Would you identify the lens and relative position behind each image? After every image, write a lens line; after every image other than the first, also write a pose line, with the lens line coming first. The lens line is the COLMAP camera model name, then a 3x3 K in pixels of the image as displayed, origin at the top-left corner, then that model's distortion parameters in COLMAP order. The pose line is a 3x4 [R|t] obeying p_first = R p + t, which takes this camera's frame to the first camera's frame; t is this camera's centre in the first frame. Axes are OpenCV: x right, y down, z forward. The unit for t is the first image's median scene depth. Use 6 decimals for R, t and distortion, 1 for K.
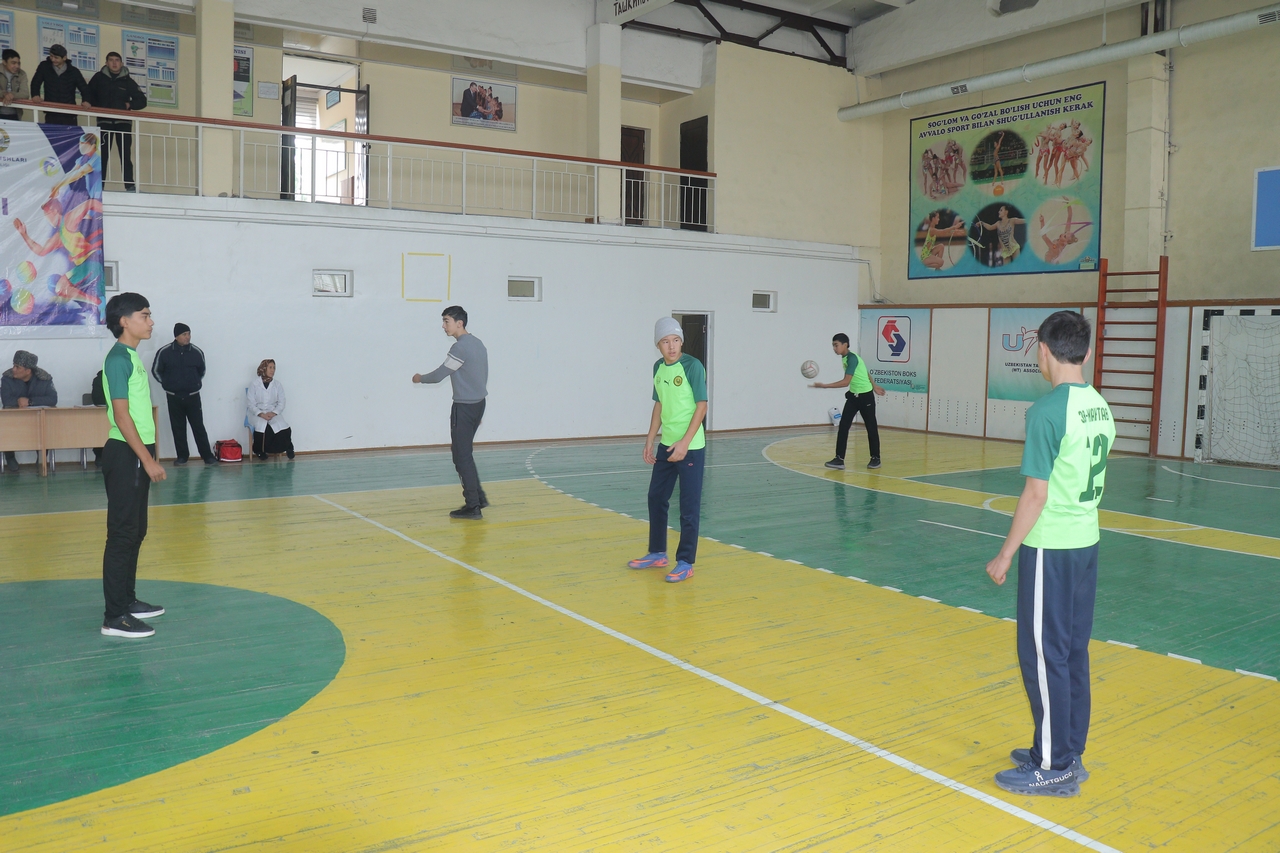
lens RADIAL K [[1044.5, 0, 640.0], [0, 1044.5, 426.5], [0, 0, 1]] dist [-0.180024, 0.159558]
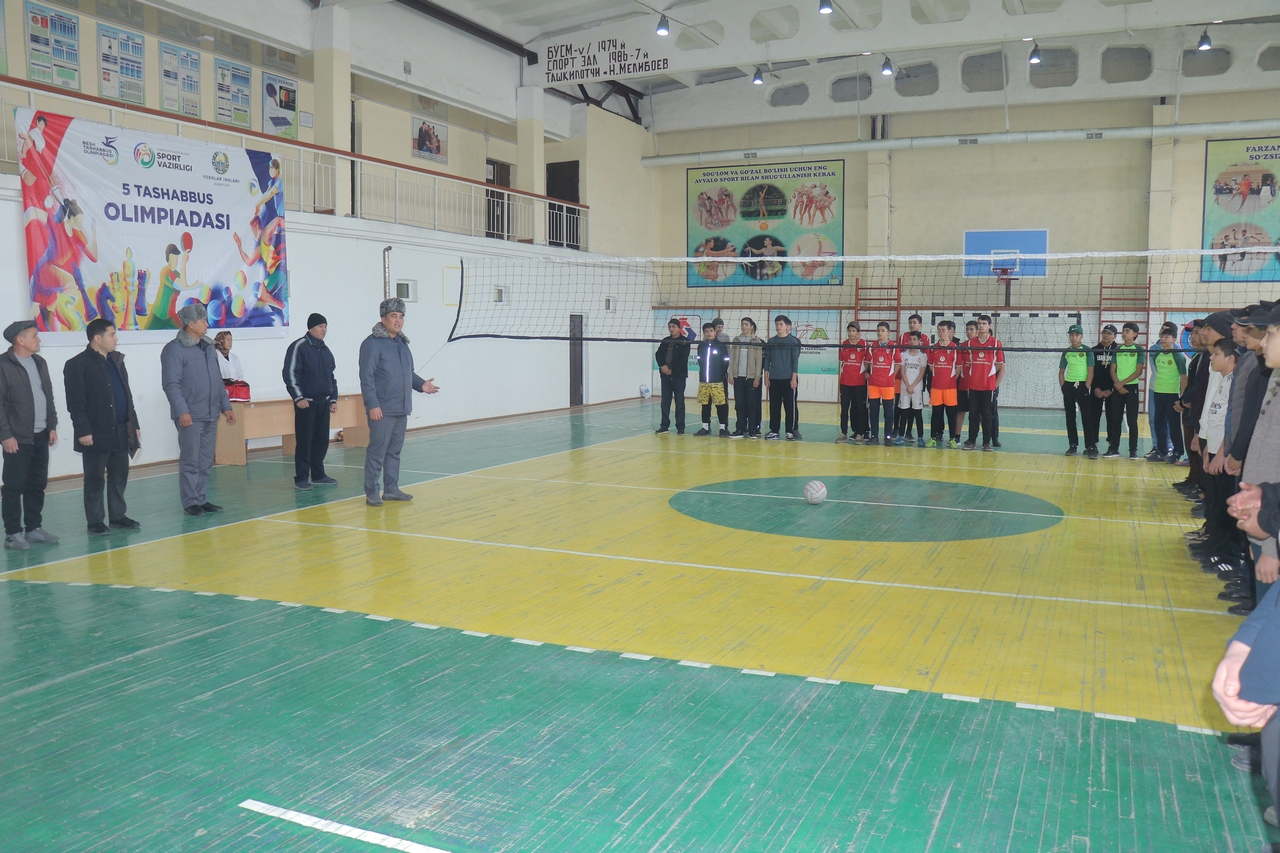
lens RADIAL K [[1044.5, 0, 640.0], [0, 1044.5, 426.5], [0, 0, 1]] dist [-0.180024, 0.159558]
pose [[0.853897, -0.055622, 0.517461, -0.600822], [0.050966, 0.998430, 0.023219, 0.004725], [-0.517940, 0.006546, 0.855392, -0.155961]]
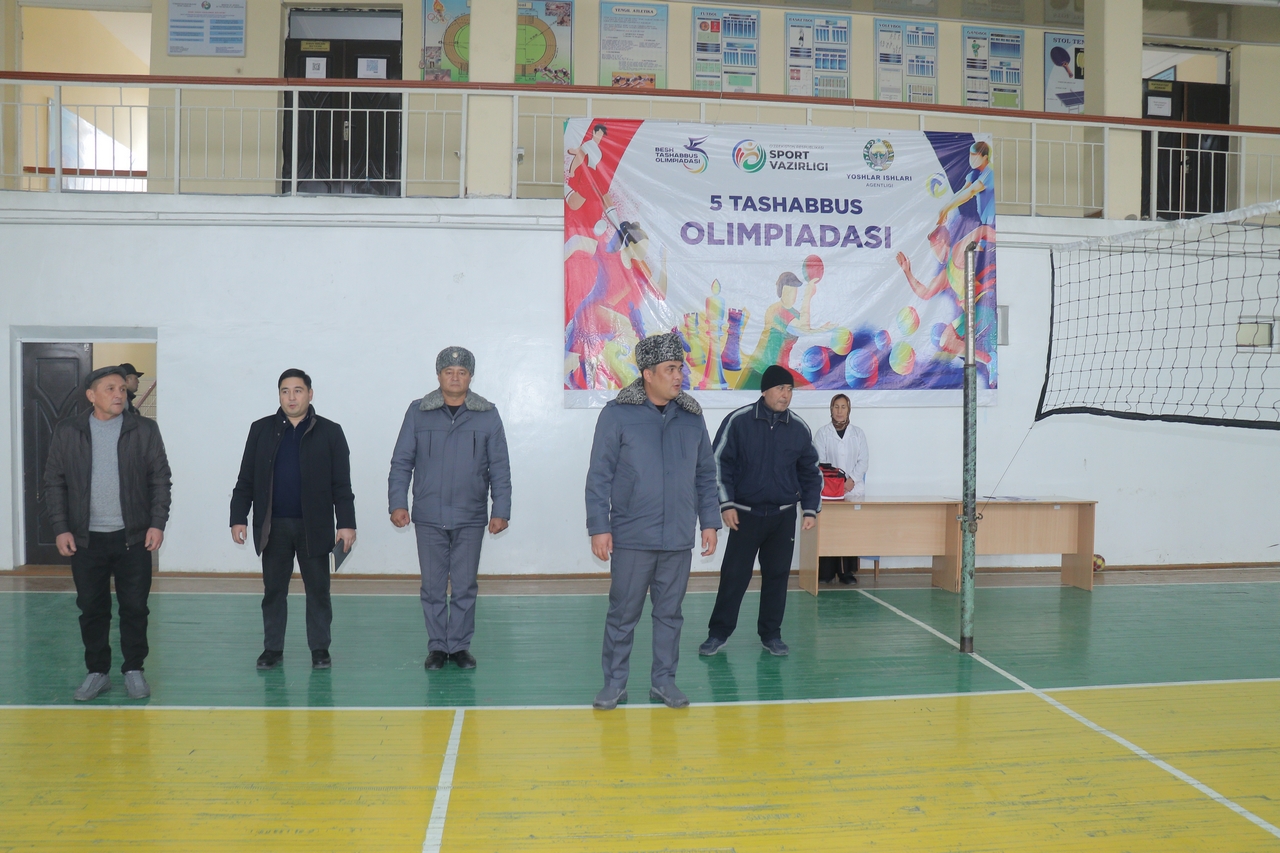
lens RADIAL K [[1044.5, 0, 640.0], [0, 1044.5, 426.5], [0, 0, 1]] dist [-0.180024, 0.159558]
pose [[0.883416, 0.015790, -0.468323, -0.305515], [-0.043592, 0.997867, -0.048584, -0.018119], [0.466557, 0.063335, 0.882220, 0.146037]]
